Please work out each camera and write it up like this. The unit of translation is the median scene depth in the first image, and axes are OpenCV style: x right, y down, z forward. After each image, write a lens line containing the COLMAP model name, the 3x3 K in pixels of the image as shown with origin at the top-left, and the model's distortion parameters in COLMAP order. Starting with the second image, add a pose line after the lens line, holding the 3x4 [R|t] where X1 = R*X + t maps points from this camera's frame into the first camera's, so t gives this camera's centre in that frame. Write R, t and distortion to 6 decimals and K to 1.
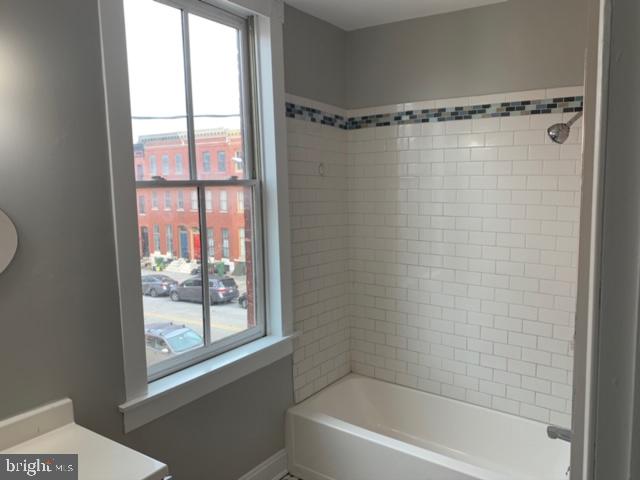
lens RADIAL K [[498.0, 0, 320.0], [0, 498.0, 240.0], [0, 0, 1]] dist [0.067977, -0.001142]
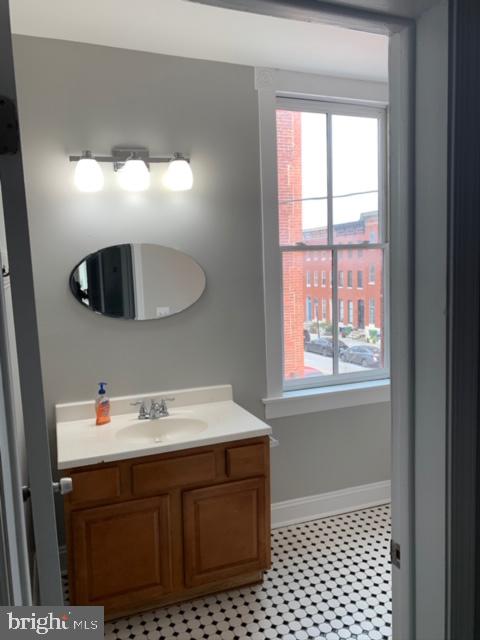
lens RADIAL K [[498.0, 0, 240.0], [0, 498.0, 320.0], [0, 0, 1]] dist [0.067977, -0.001142]
pose [[0.834218, 0.053925, -0.548792, 0.239070], [-0.048964, 0.998520, 0.023684, 0.048244], [0.549257, 0.007113, 0.835623, -0.177142]]
